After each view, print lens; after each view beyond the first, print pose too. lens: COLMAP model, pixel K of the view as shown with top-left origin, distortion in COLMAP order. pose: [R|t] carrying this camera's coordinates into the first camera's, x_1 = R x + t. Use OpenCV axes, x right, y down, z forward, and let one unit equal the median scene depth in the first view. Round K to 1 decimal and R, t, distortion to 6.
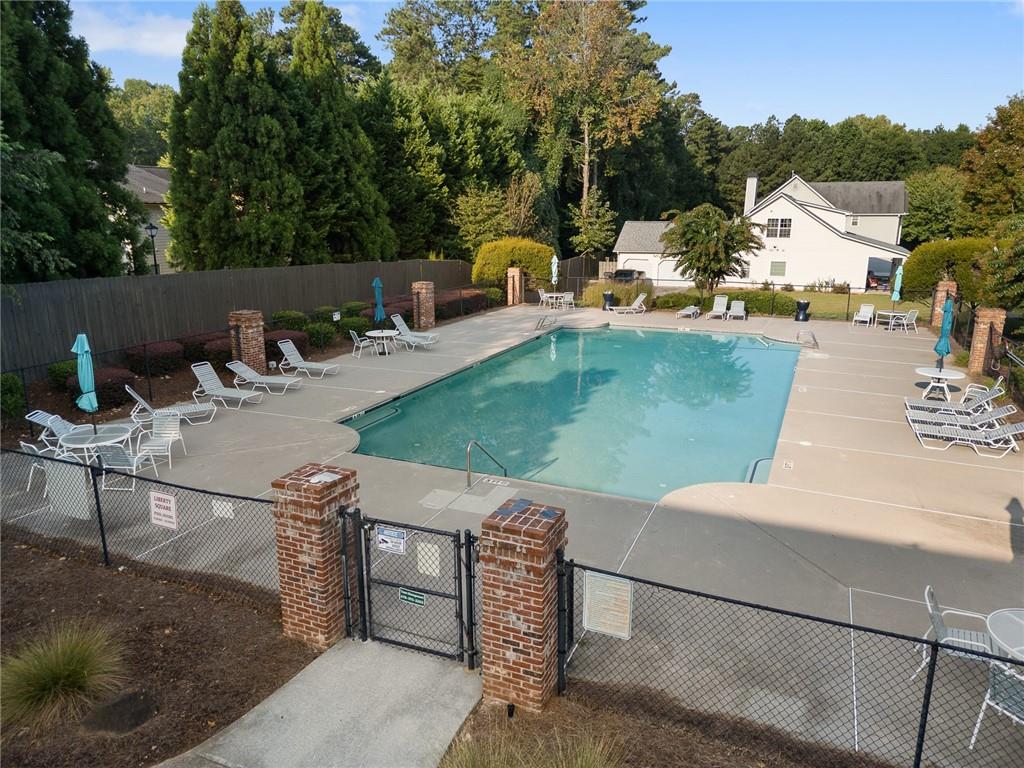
lens RADIAL K [[729.5, 0, 510.9], [0, 729.5, 385.5], [0, 0, 1]] dist [0.040057, -0.027292]
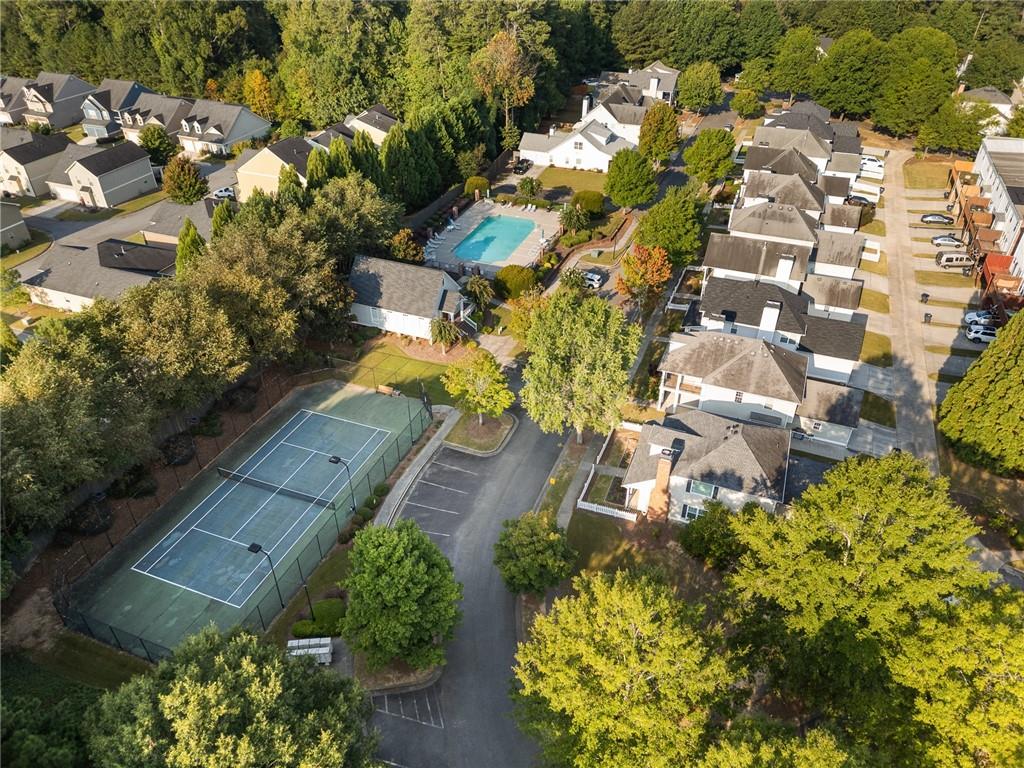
lens RADIAL K [[729.5, 0, 511.5], [0, 729.5, 384.3], [0, 0, 1]] dist [0.040057, -0.027292]
pose [[0.999274, -0.024811, 0.028906, 0.029757], [0.012563, 0.931000, 0.364802, -0.374977], [-0.035962, -0.364174, 0.930636, -1.713420]]
